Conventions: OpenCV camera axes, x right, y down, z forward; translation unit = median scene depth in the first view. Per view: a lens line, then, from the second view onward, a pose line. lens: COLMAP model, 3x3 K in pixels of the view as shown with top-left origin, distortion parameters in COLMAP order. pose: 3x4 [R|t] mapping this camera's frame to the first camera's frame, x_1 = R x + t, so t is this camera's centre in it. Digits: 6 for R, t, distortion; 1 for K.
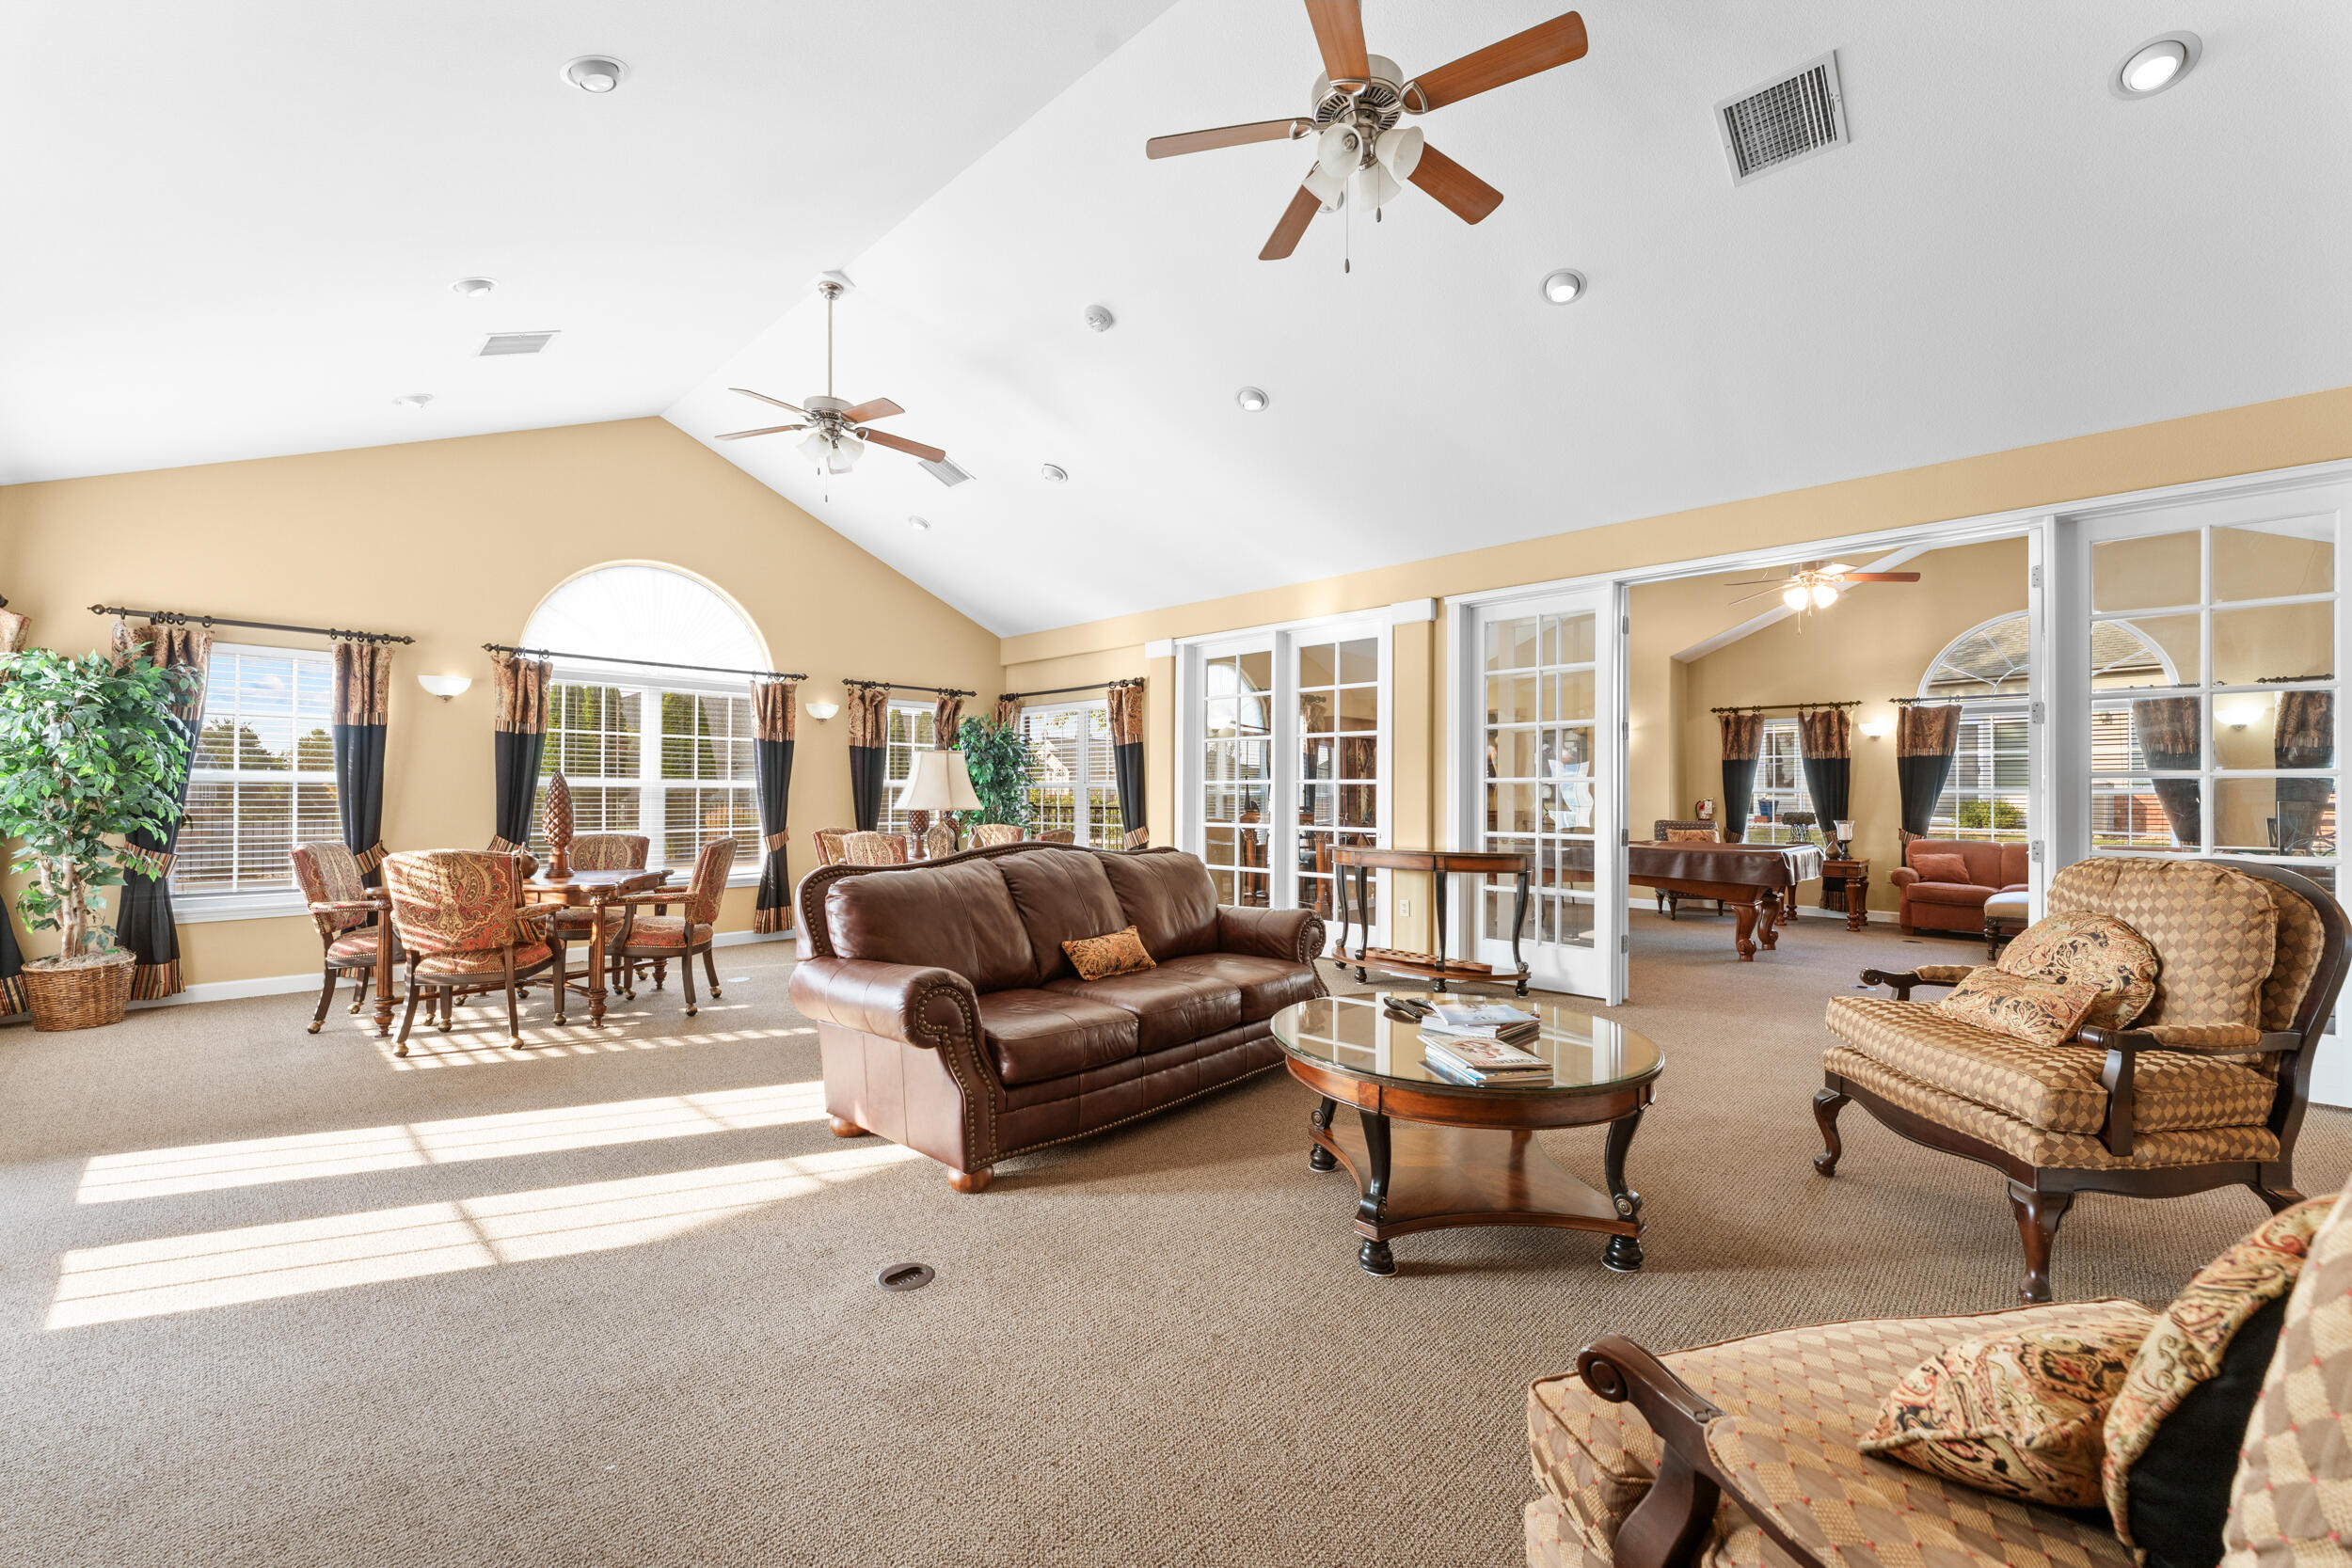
lens RADIAL K [[930.0, 0, 1176.1], [0, 930.0, 793.7], [0, 0, 1]] dist [-0.000984, -0.000363]
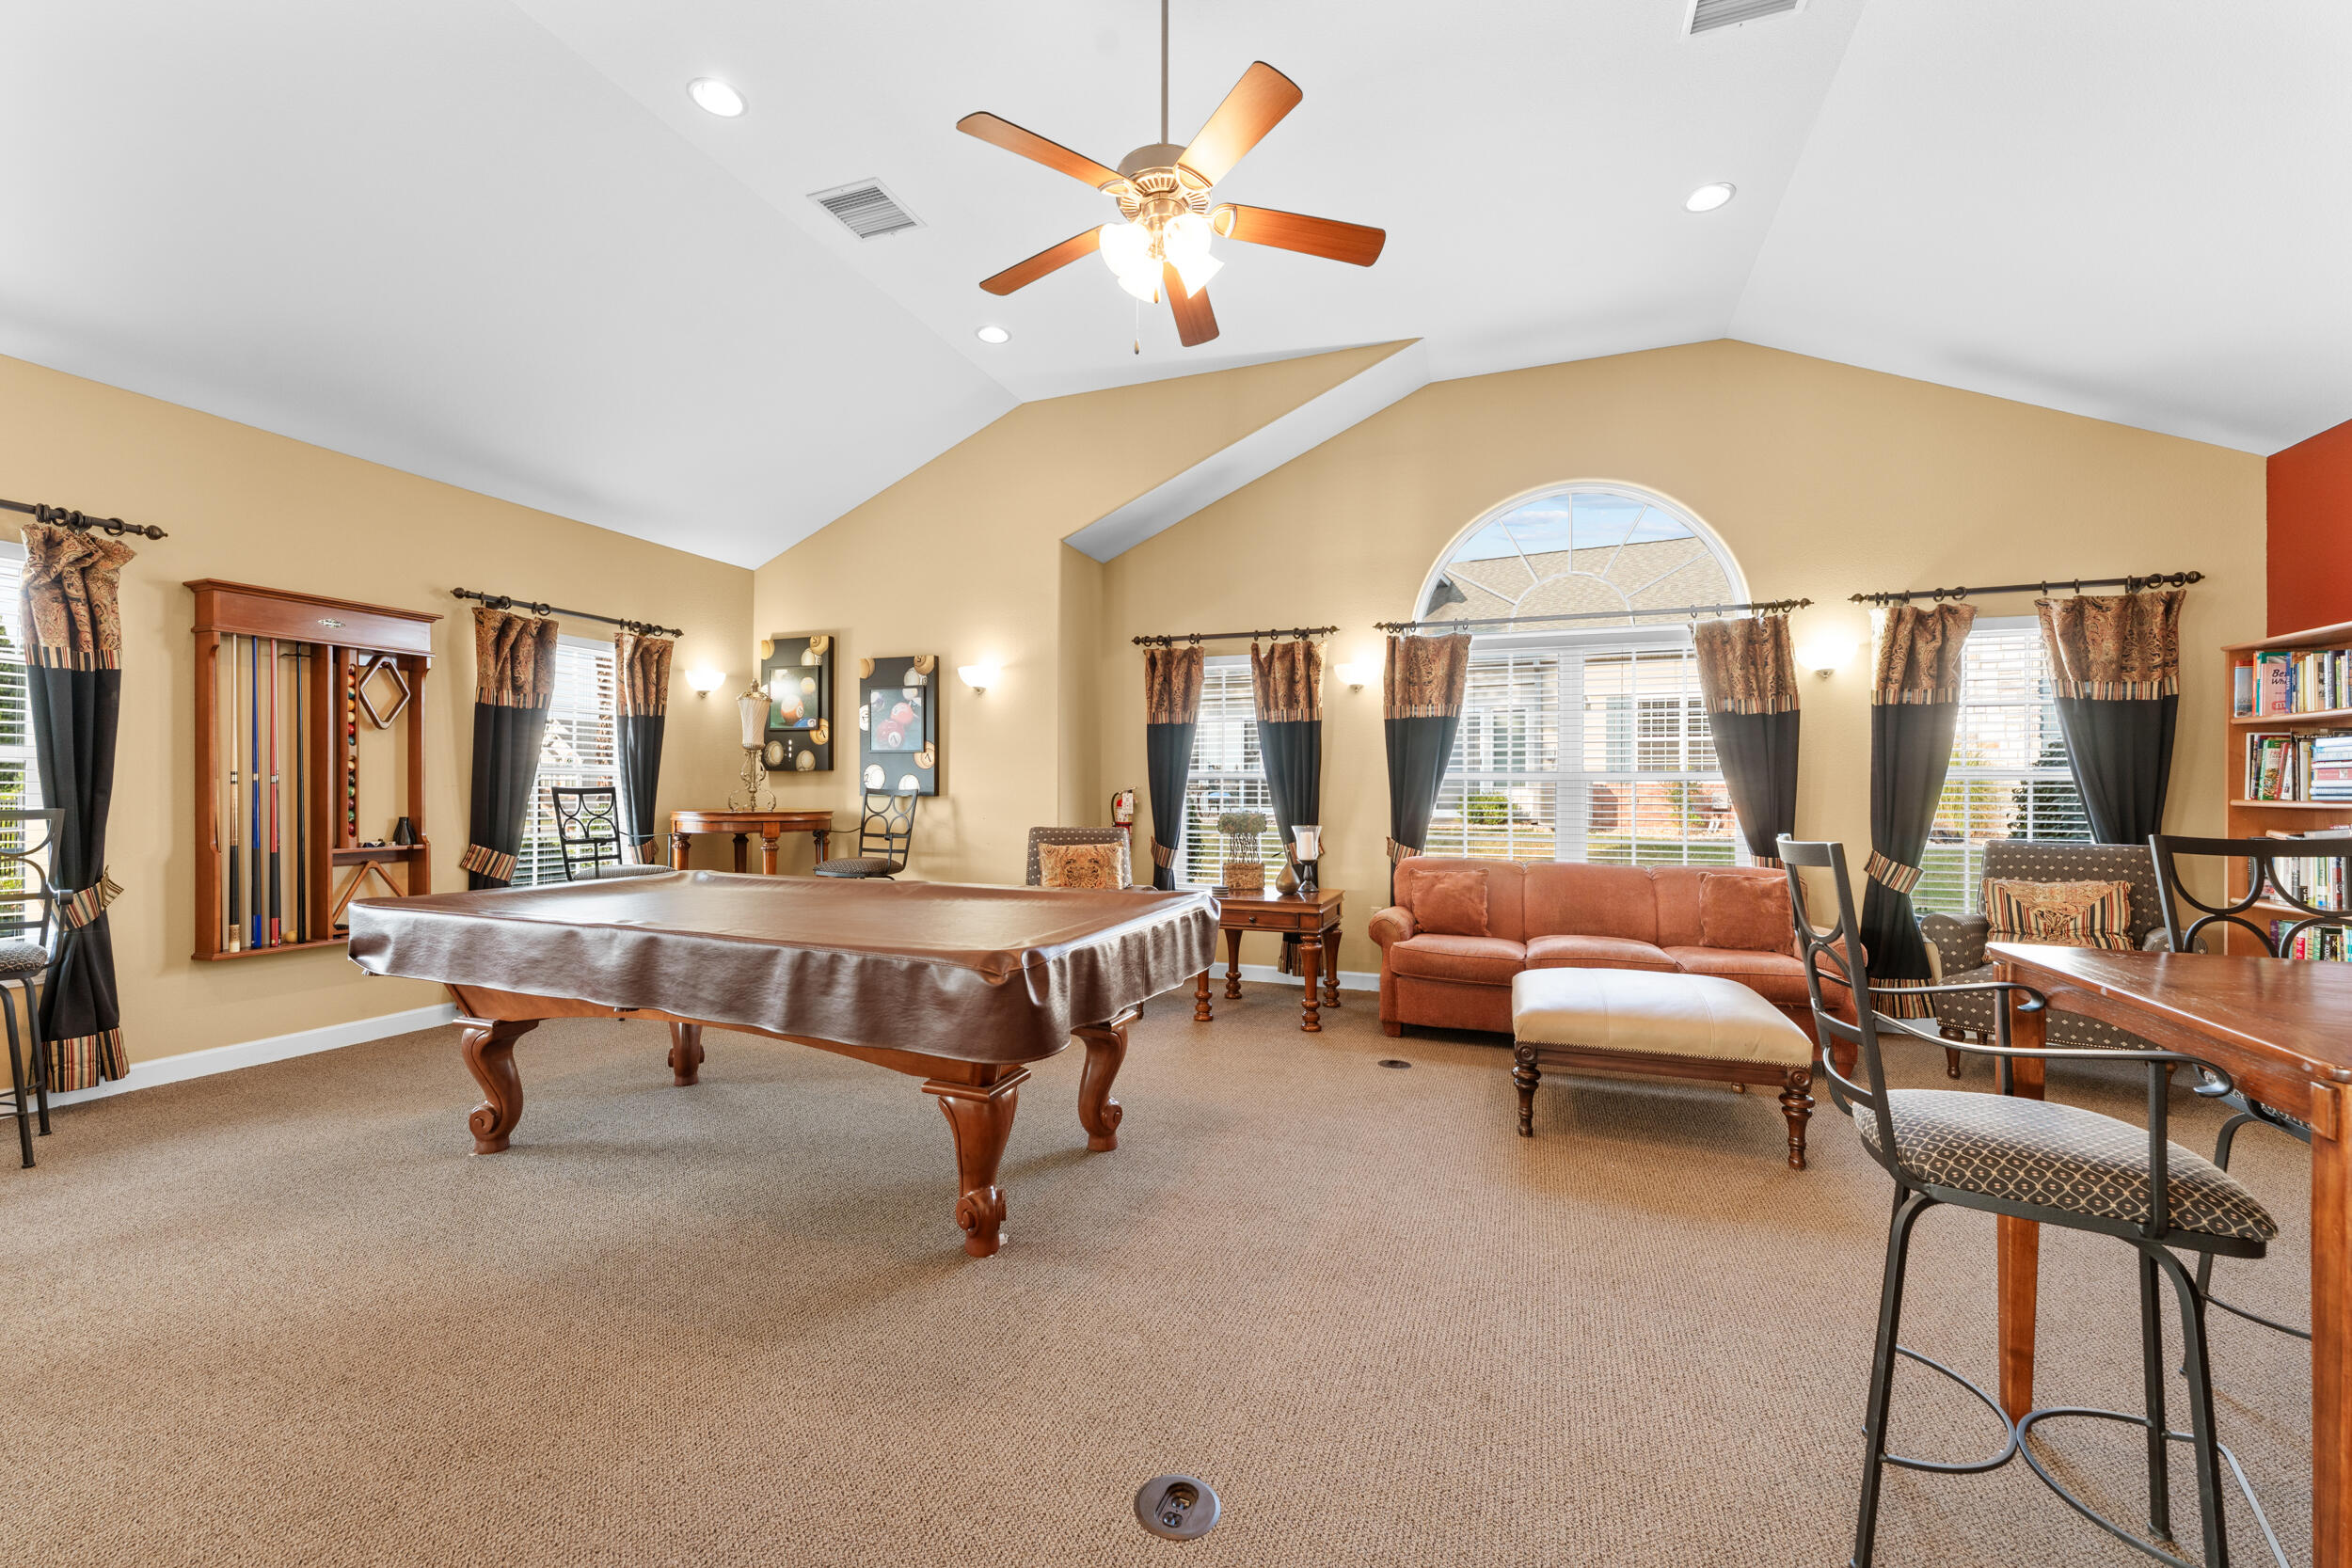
lens RADIAL K [[930.0, 0, 1168.0], [0, 930.0, 789.4], [0, 0, 1]] dist [-0.000984, -0.000363]
pose [[0.923987, -0.001502, 0.382420, 0.419677], [-0.000160, 0.999991, 0.004314, 0.003574], [-0.382423, -0.004047, 0.923979, 0.501474]]
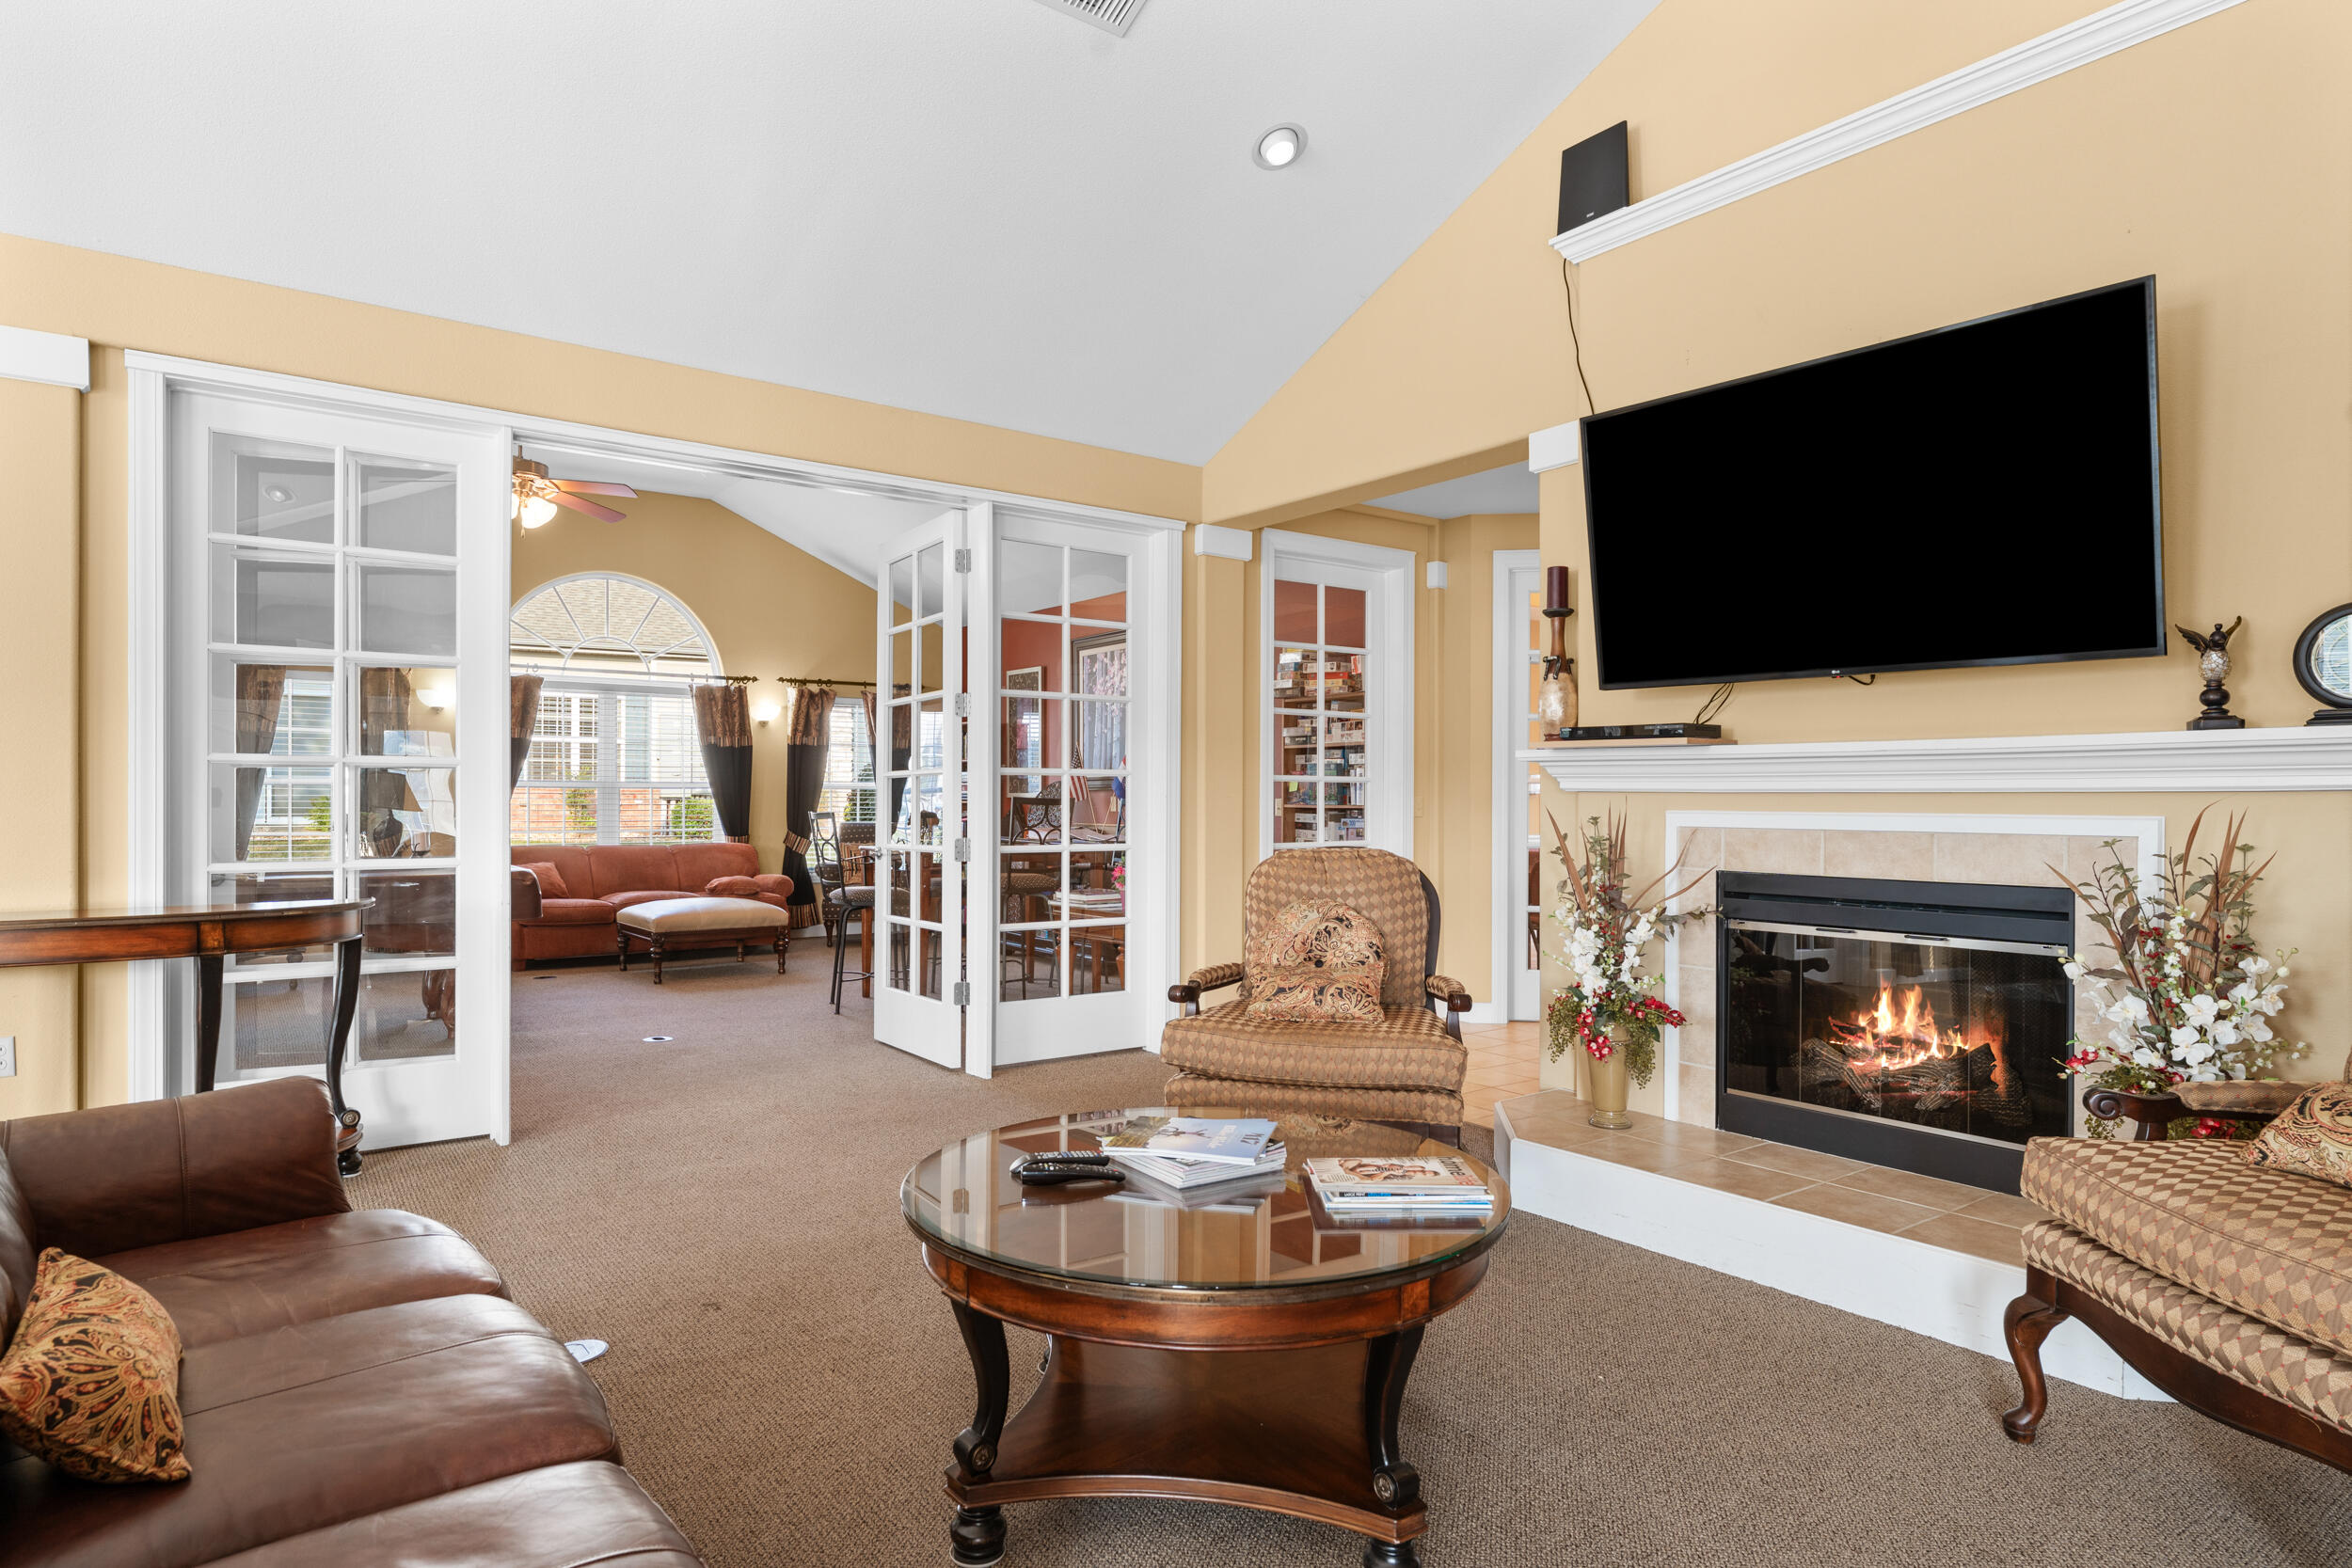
lens RADIAL K [[1305.5, 0, 1173.9], [0, 1305.5, 790.0], [0, 0, 1]] dist [0.003483, 0.000510]
pose [[0.175876, 0.001475, 0.984411, -0.164994], [-0.006189, 0.999981, -0.000393, -0.000243], [-0.984393, -0.006023, 0.175882, 0.257193]]
